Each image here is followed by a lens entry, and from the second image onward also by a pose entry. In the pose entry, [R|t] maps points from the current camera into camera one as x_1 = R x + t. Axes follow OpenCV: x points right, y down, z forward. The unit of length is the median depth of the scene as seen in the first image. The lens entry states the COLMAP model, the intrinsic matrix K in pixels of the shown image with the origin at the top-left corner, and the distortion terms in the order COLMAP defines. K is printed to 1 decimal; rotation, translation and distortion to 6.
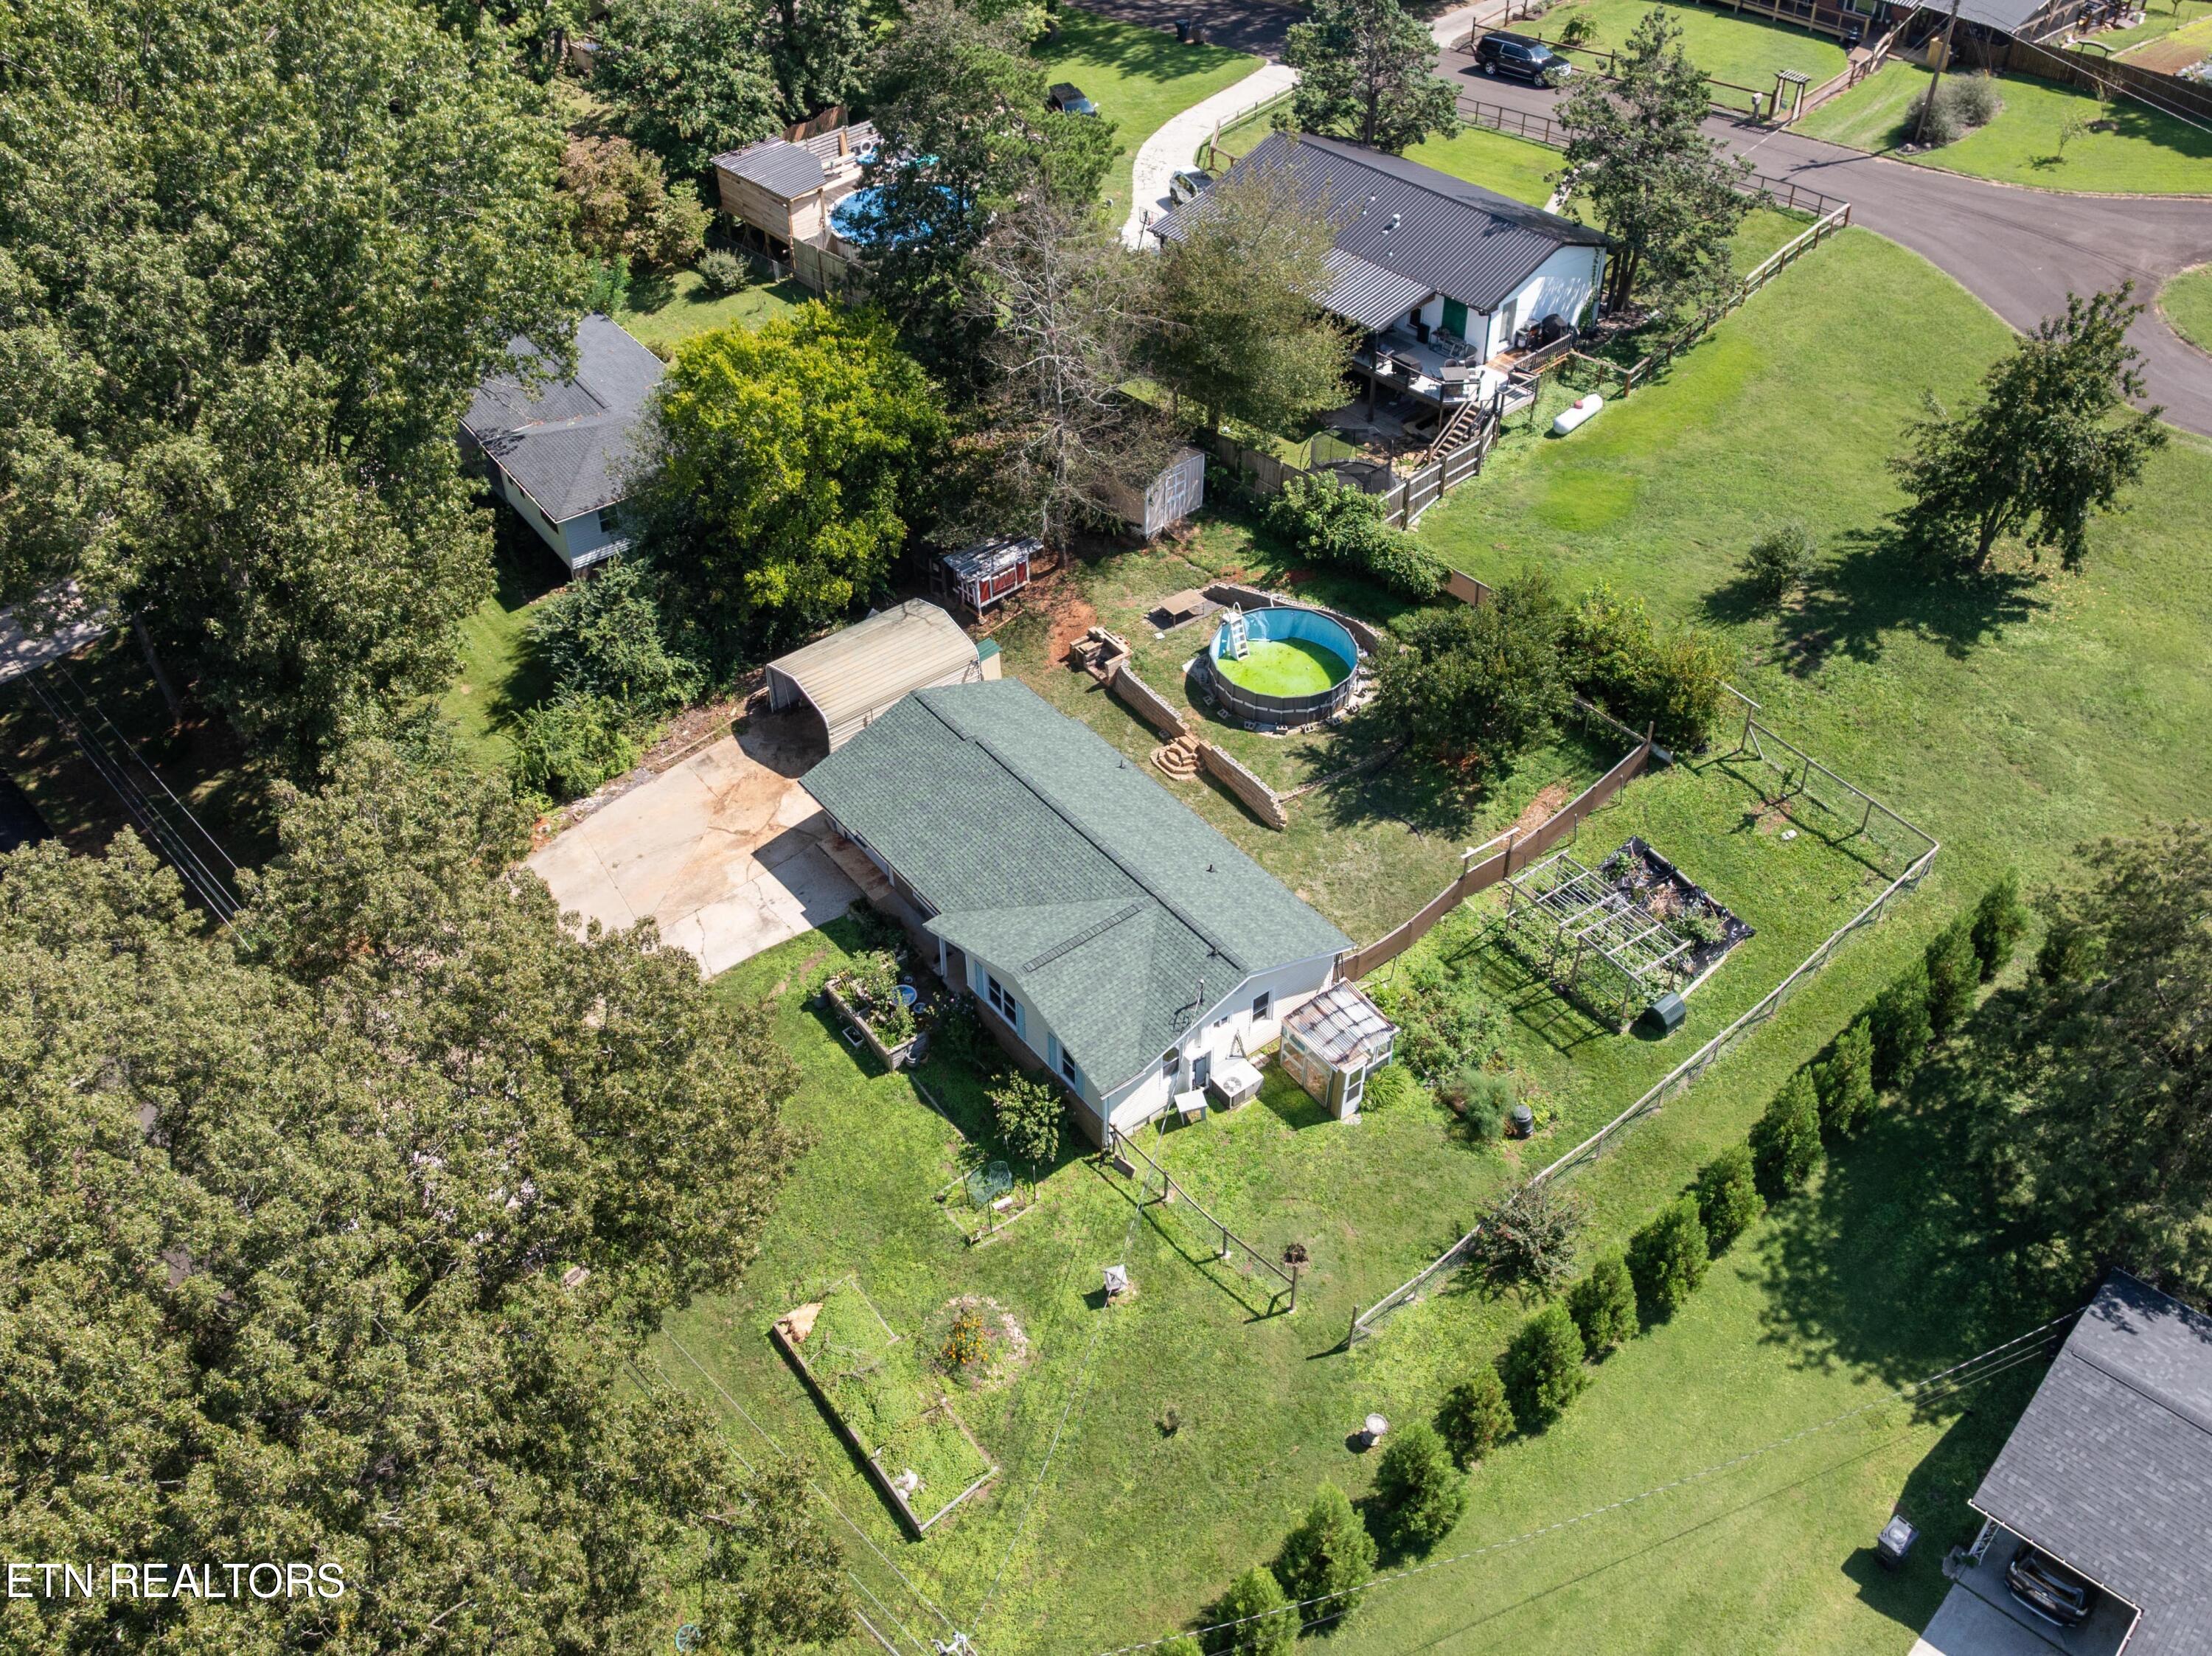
lens RADIAL K [[1995.8, 0, 1118.3], [0, 1995.8, 745.4], [0, 0, 1]] dist [-0.017000, -0.048372]
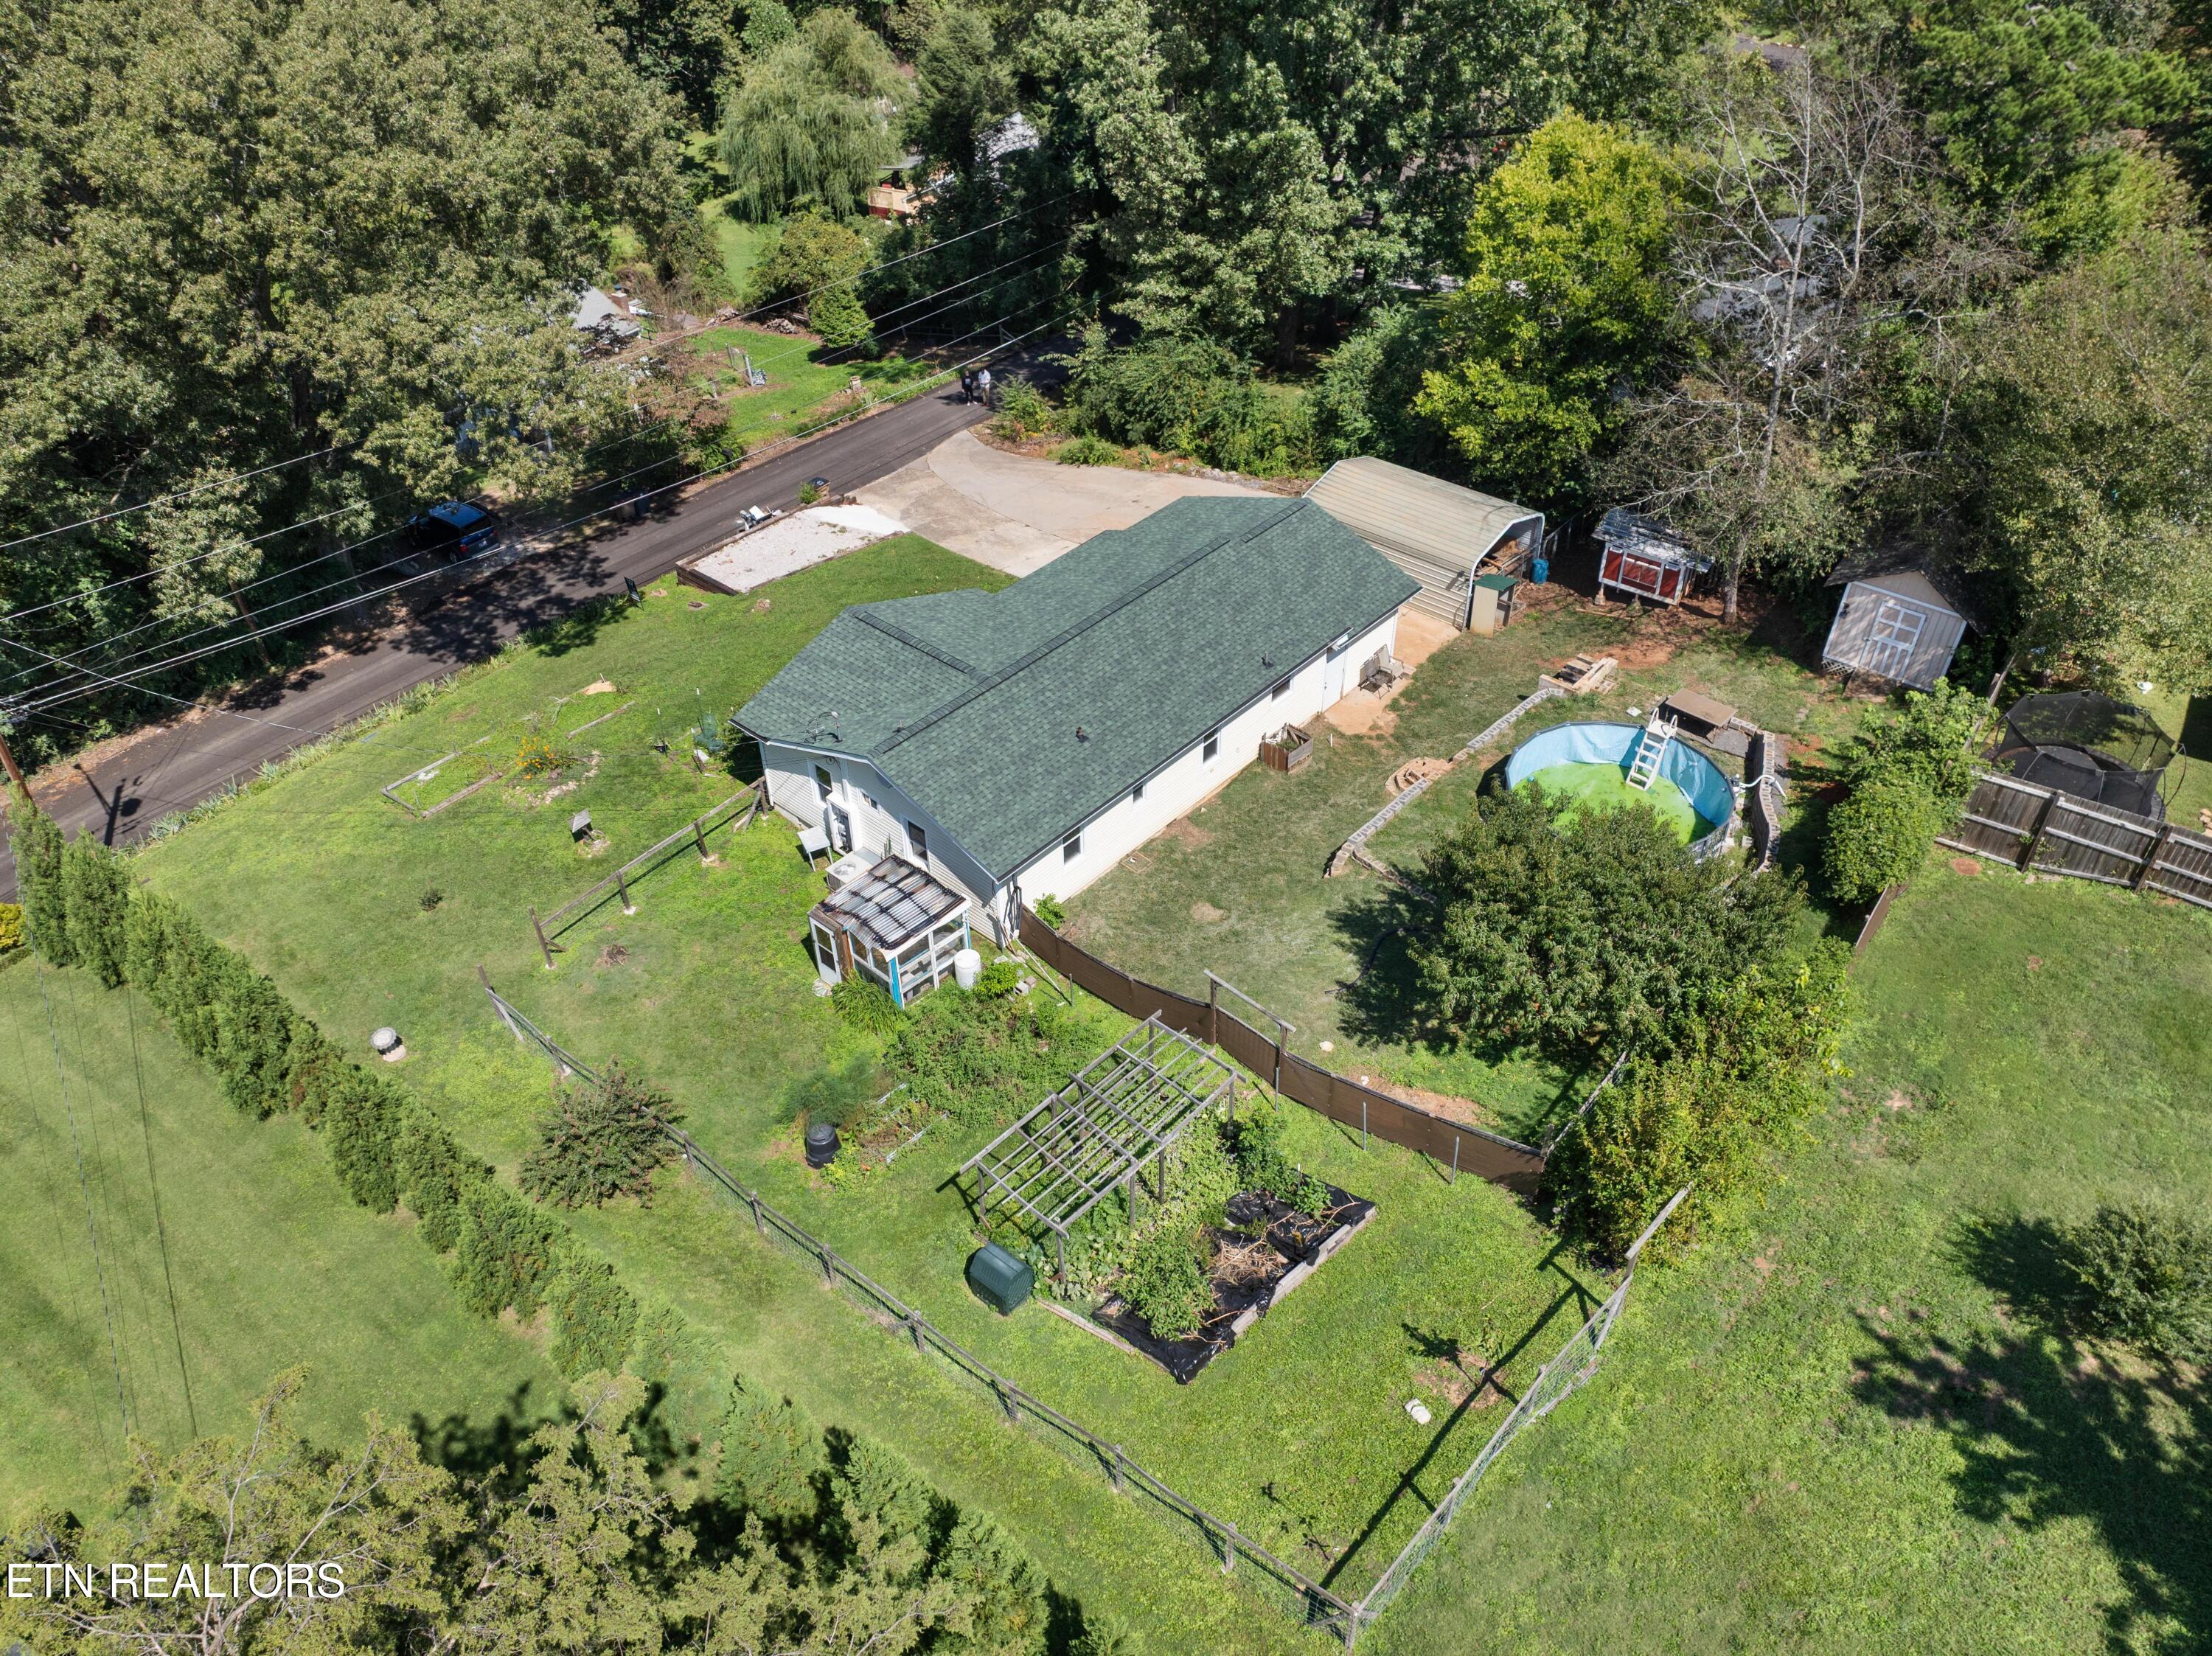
lens RADIAL K [[1605.6, 0, 1110.8], [0, 1605.6, 847.9], [0, 0, 1]] dist [-0.037347, -0.003342]
pose [[0.188430, 0.636009, -0.748322, 0.502716], [-0.611221, 0.672360, 0.417541, -0.164598], [0.768702, 0.378713, 0.515435, 0.629144]]
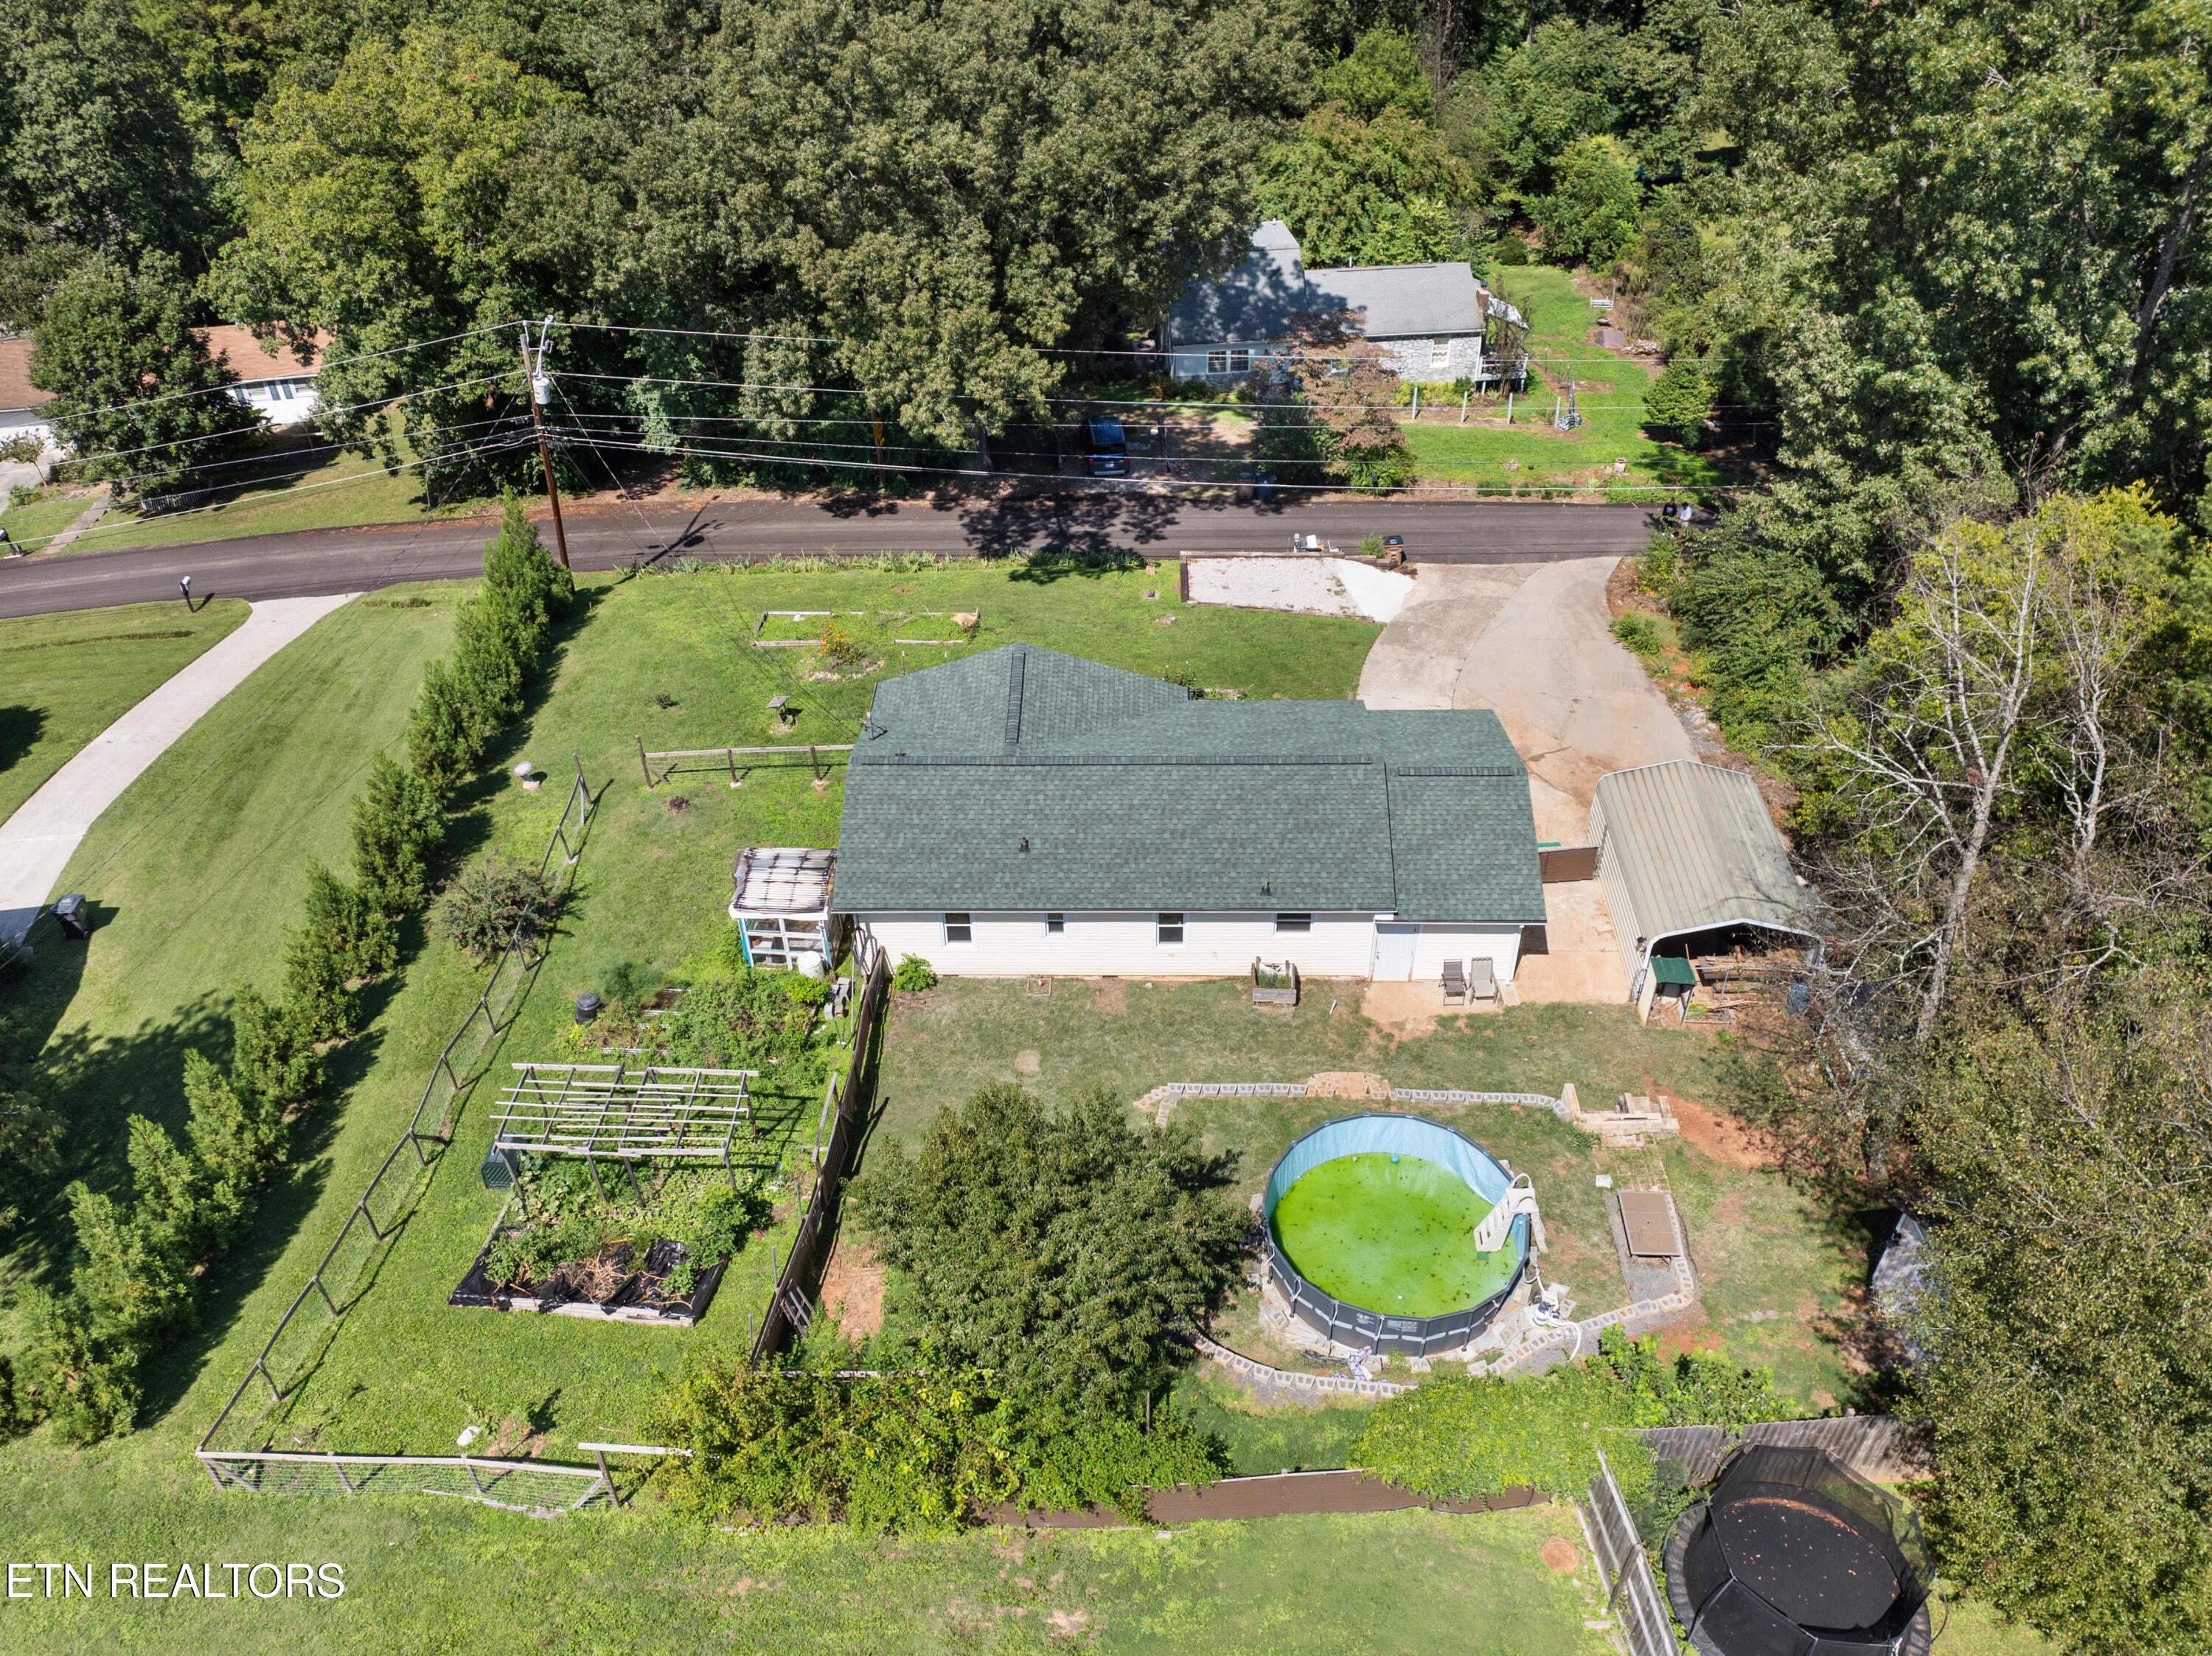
lens RADIAL K [[1774.4, 0, 1097.1], [0, 1774.4, 835.3], [0, 0, 1]] dist [-0.040754, -0.006022]
pose [[-0.631374, 0.515891, -0.578984, 0.400814], [-0.469647, 0.339745, 0.814865, -0.488754], [0.617089, 0.786403, 0.027781, 0.898848]]
